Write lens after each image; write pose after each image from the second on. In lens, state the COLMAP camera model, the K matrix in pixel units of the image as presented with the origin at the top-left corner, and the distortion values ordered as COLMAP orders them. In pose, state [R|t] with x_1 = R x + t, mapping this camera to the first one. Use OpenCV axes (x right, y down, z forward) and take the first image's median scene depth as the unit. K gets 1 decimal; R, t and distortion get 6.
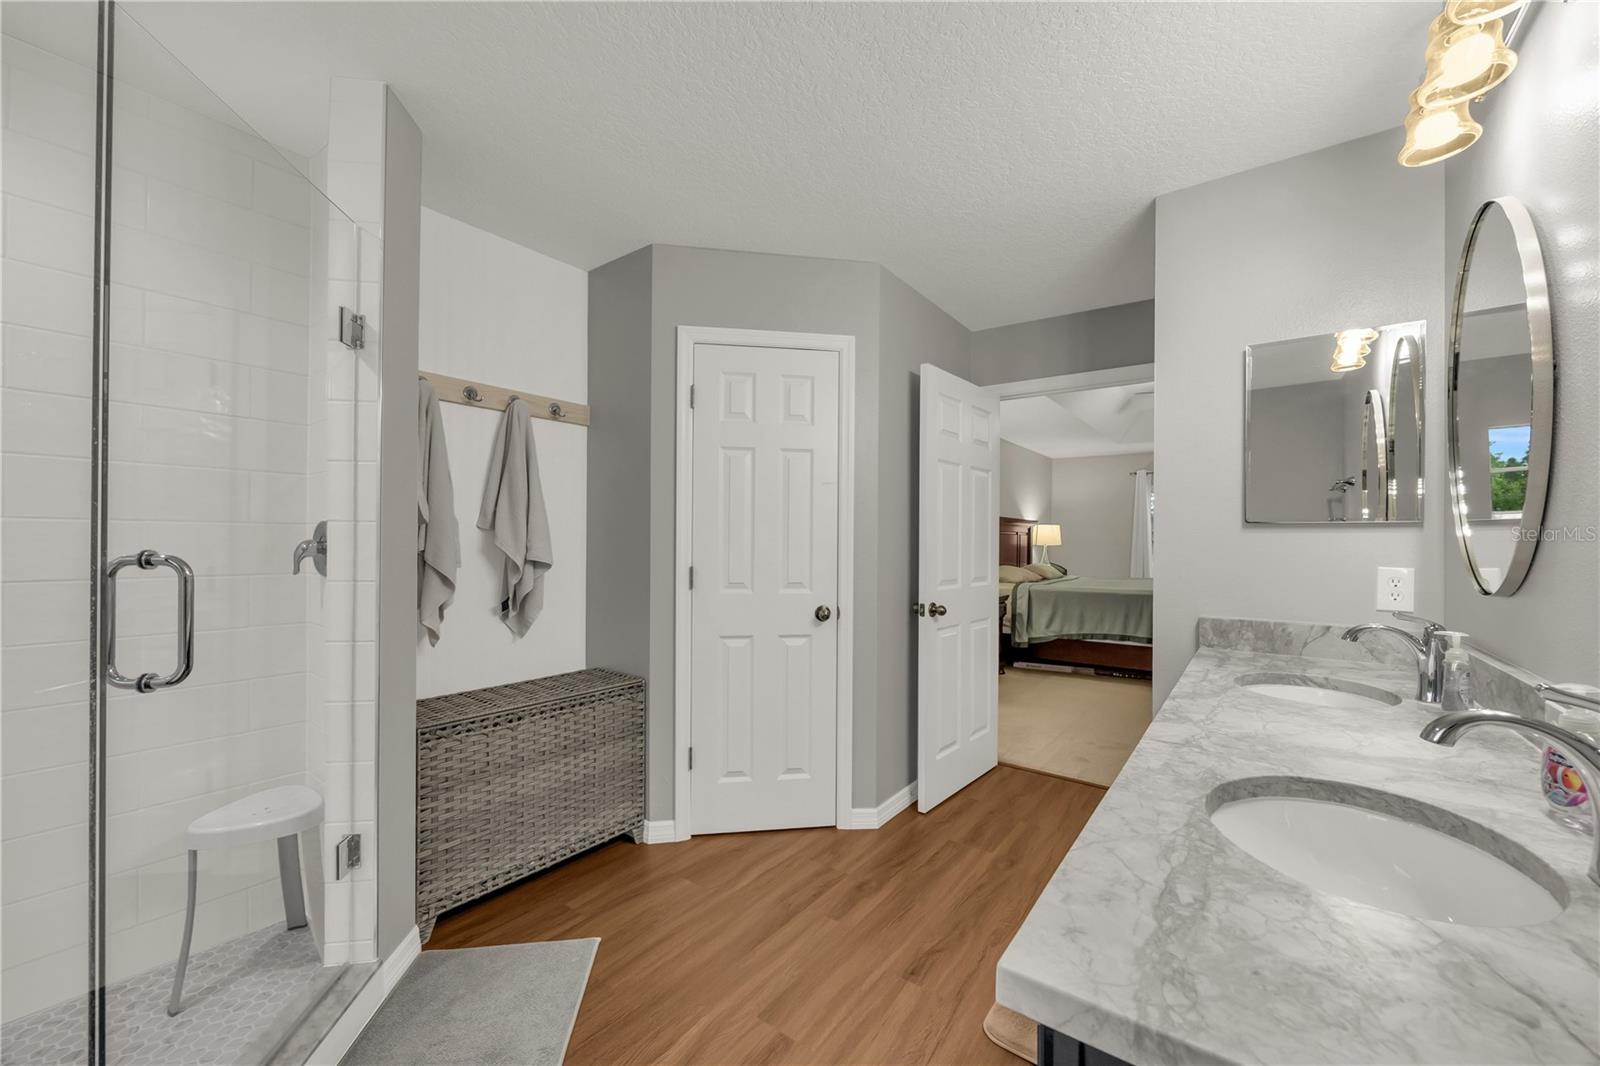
lens RADIAL K [[615.6, 0, 808.4], [0, 615.6, 539.6], [0, 0, 1]] dist [-0.000280, 0.000044]
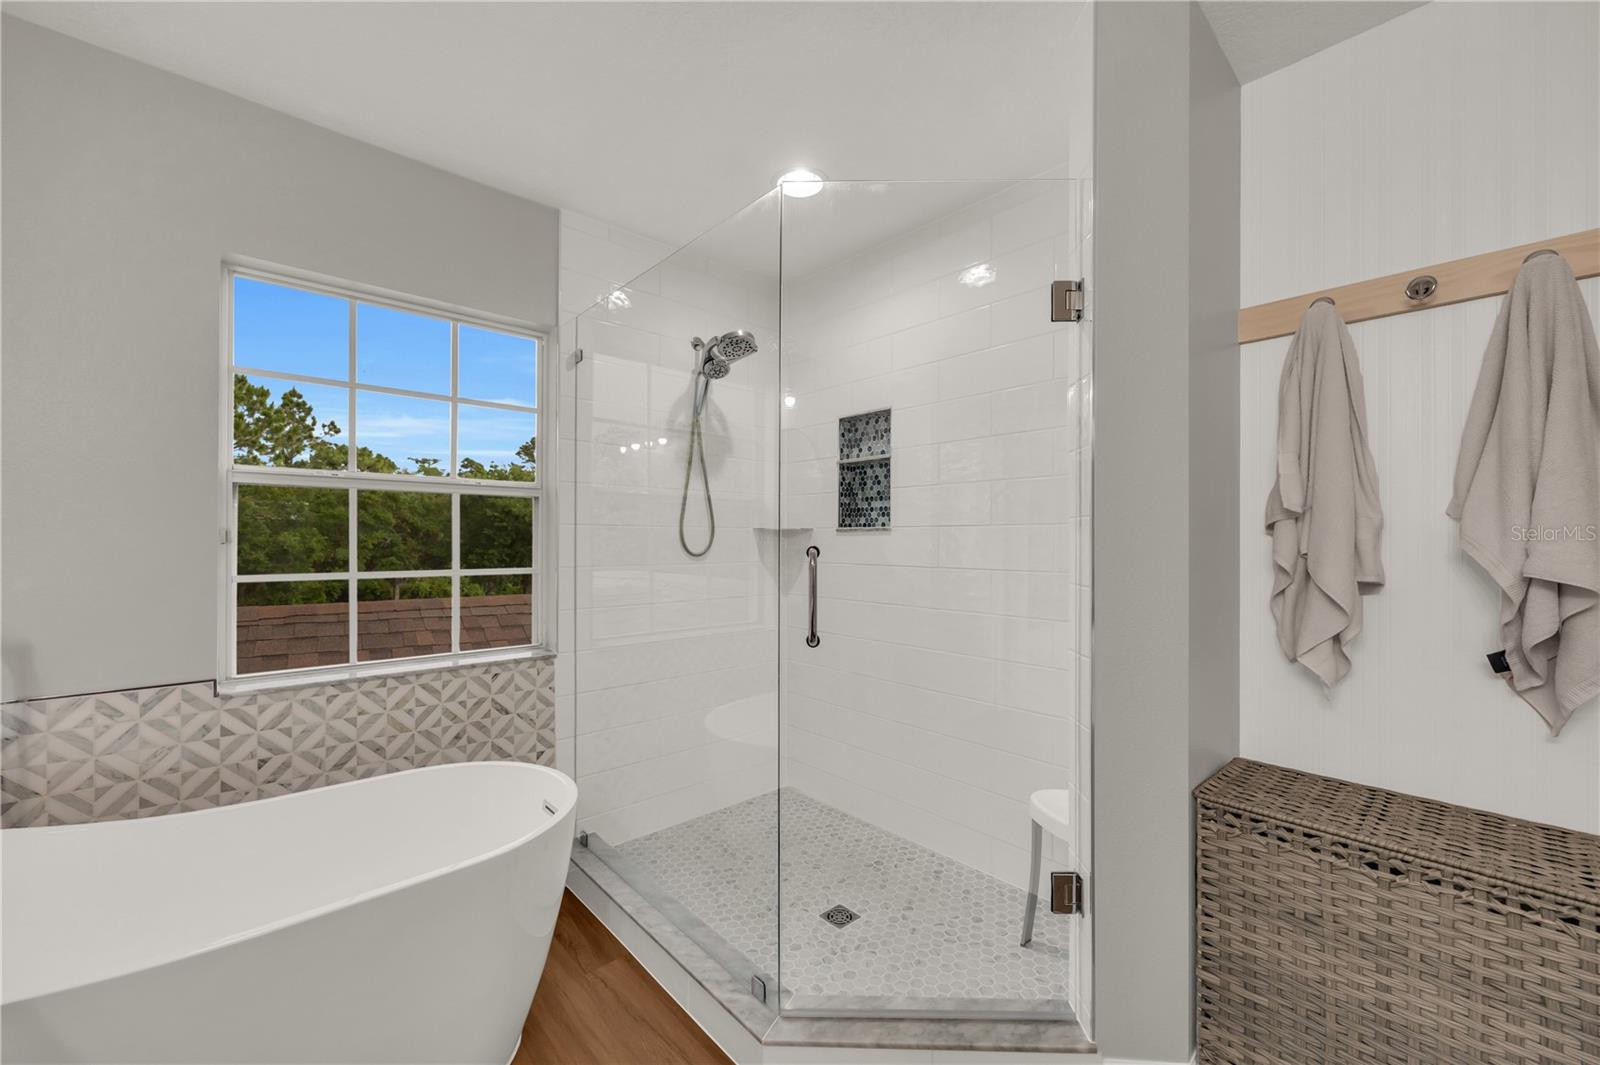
lens RADIAL K [[627.7, 0, 813.3], [0, 627.7, 538.9], [0, 0, 1]] dist [-0.002807, -0.000135]
pose [[-0.189960, -0.006023, -0.981773, 0.161511], [0.004662, 0.999964, -0.007037, 0.005339], [0.981781, -0.005914, -0.189925, 0.625097]]
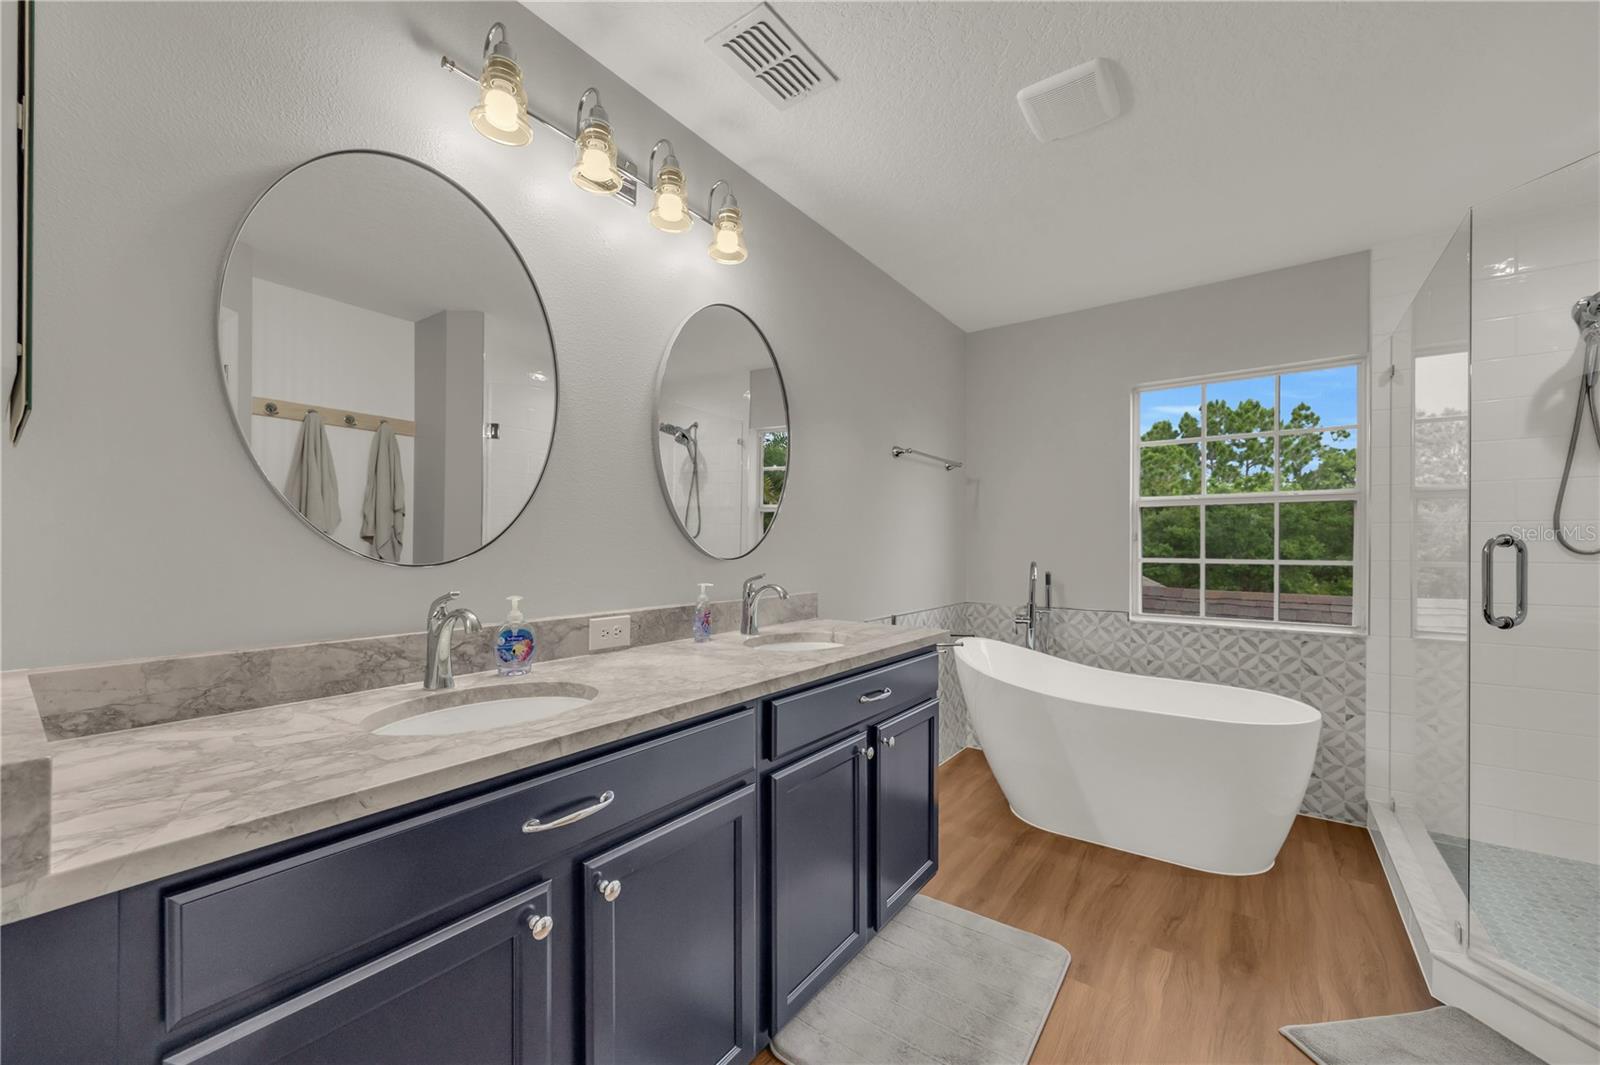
lens RADIAL K [[615.6, 0, 808.4], [0, 615.6, 539.1], [0, 0, 1]] dist [-0.000280, 0.000044]
pose [[-0.999973, -0.005964, -0.004407, 0.315983], [-0.005881, 0.999812, -0.018458, 0.033591], [0.004516, -0.018432, -0.999820, 1.263148]]
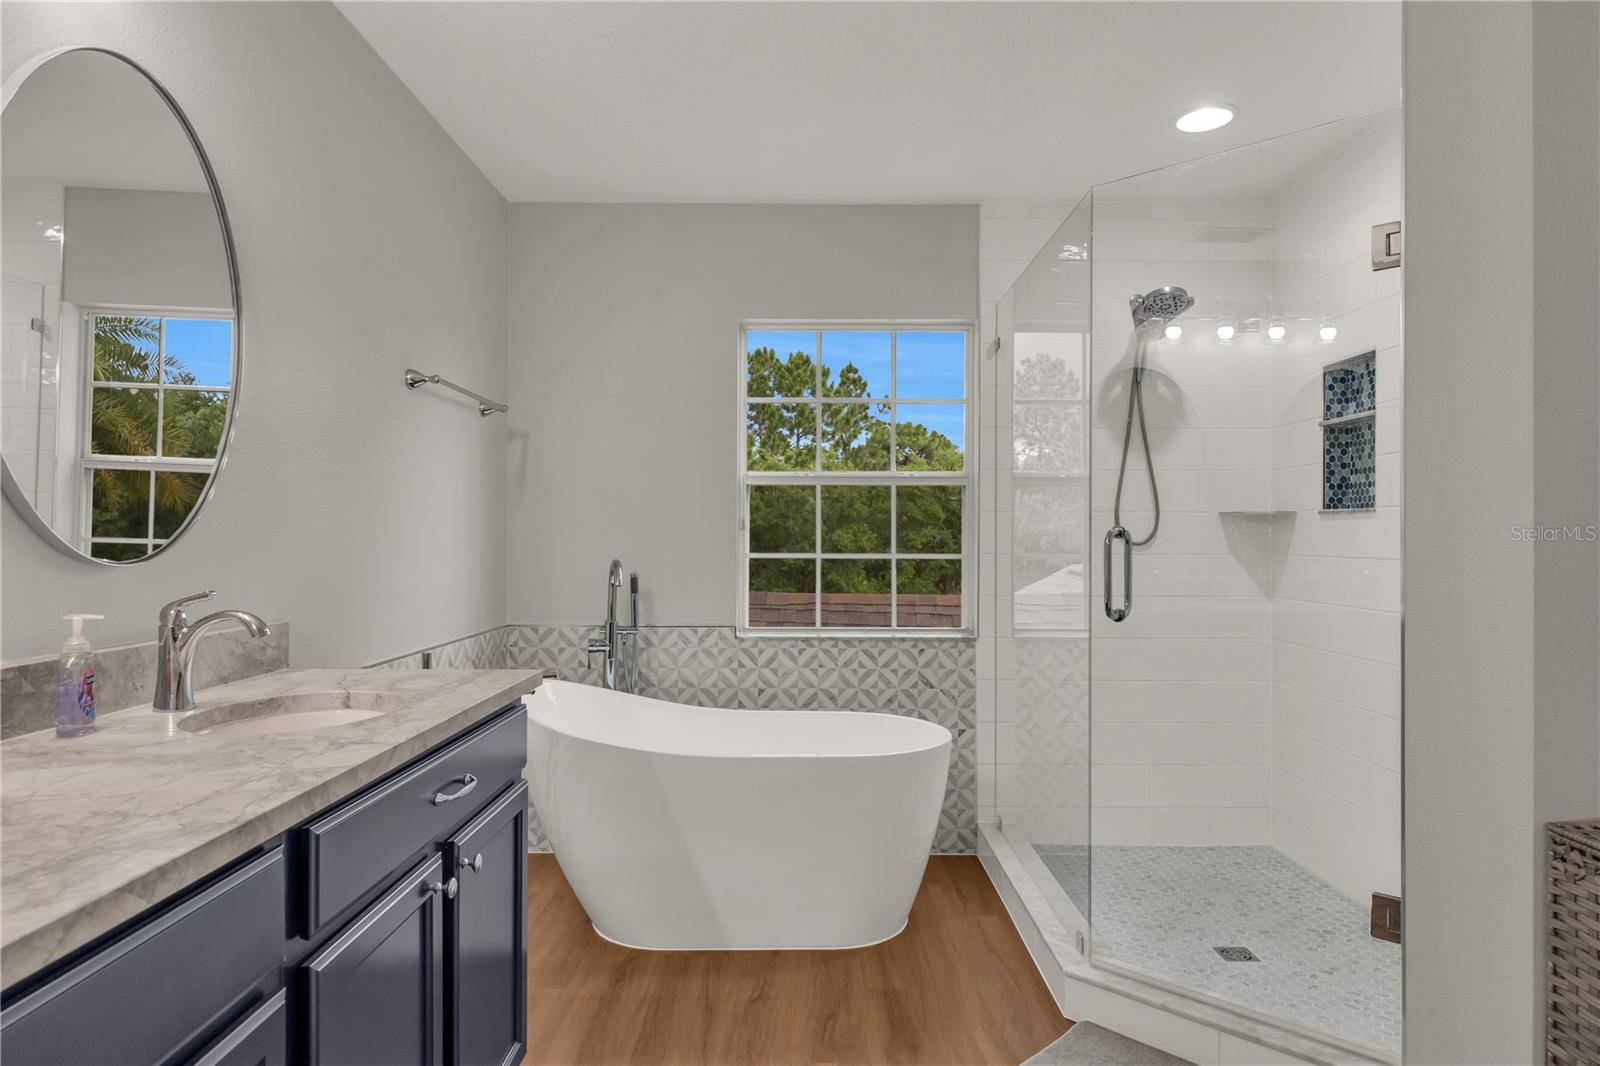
lens RADIAL K [[949.9, 0, 801.5], [0, 949.9, 525.3], [0, 0, 1]] dist [0.000618, 0.001231]
pose [[-0.806861, -0.013217, -0.590593, 0.453539], [-0.001230, 0.999785, -0.020693, 0.032418], [0.590740, -0.015970, -0.806704, 1.209748]]
